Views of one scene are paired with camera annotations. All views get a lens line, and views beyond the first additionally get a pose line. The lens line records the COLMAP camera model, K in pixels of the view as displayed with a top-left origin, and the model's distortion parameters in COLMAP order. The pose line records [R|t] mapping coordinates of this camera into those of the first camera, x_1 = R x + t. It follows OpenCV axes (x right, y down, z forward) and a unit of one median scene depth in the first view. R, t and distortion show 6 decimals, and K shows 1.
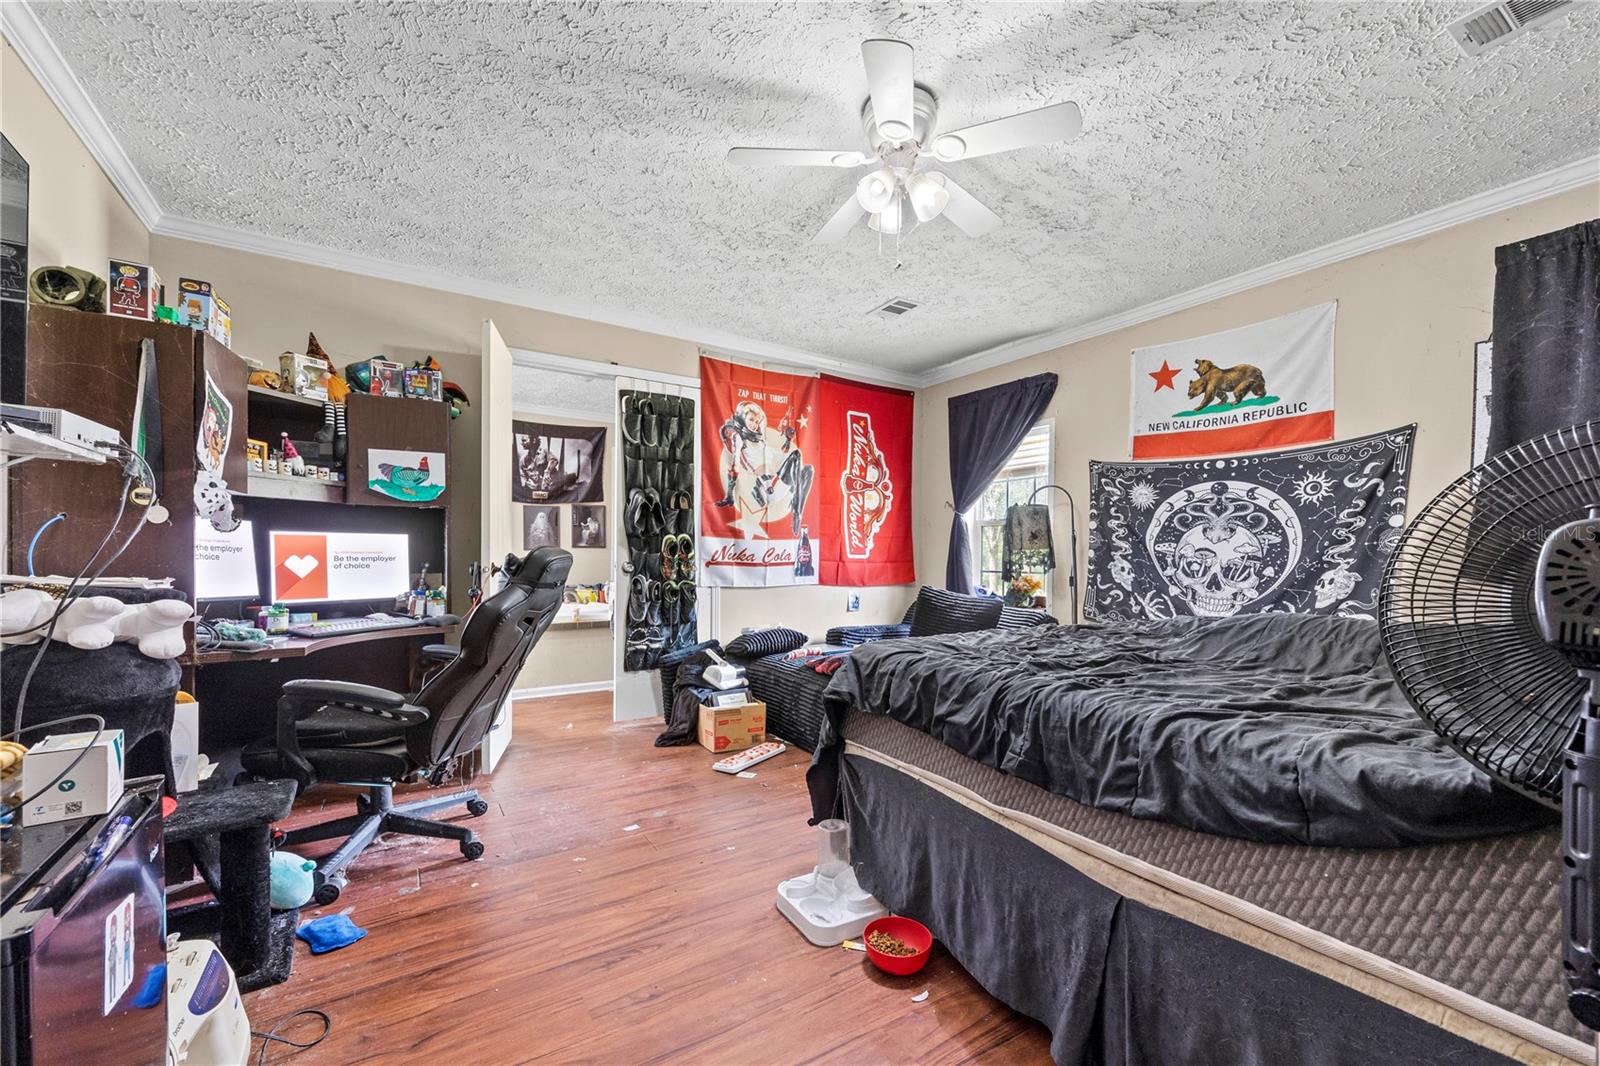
lens RADIAL K [[633.9, 0, 808.0], [0, 633.9, 557.3], [0, 0, 1]] dist [-0.000527, -0.000023]
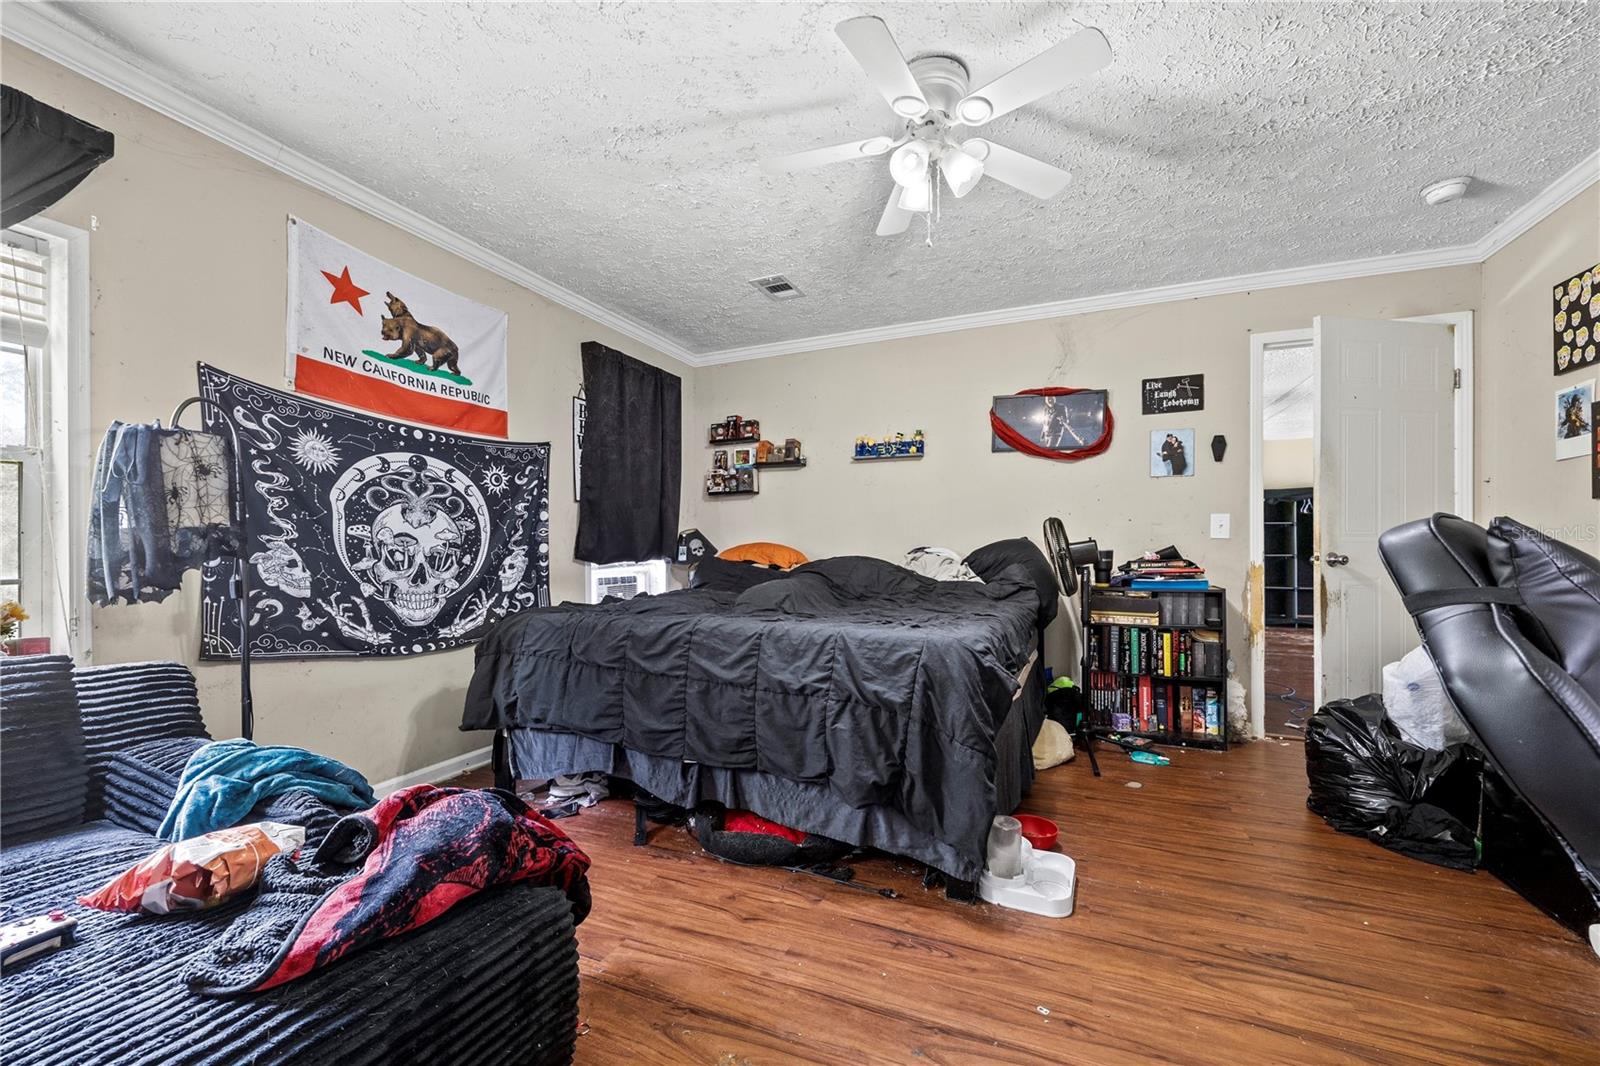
lens RADIAL K [[633.9, 0, 808.0], [0, 633.9, 557.3], [0, 0, 1]] dist [-0.000527, -0.000023]
pose [[-0.562686, -0.013619, 0.826558, -0.340567], [0.001930, 0.999840, 0.017788, 0.002884], [-0.826668, 0.011605, -0.562570, 1.047397]]
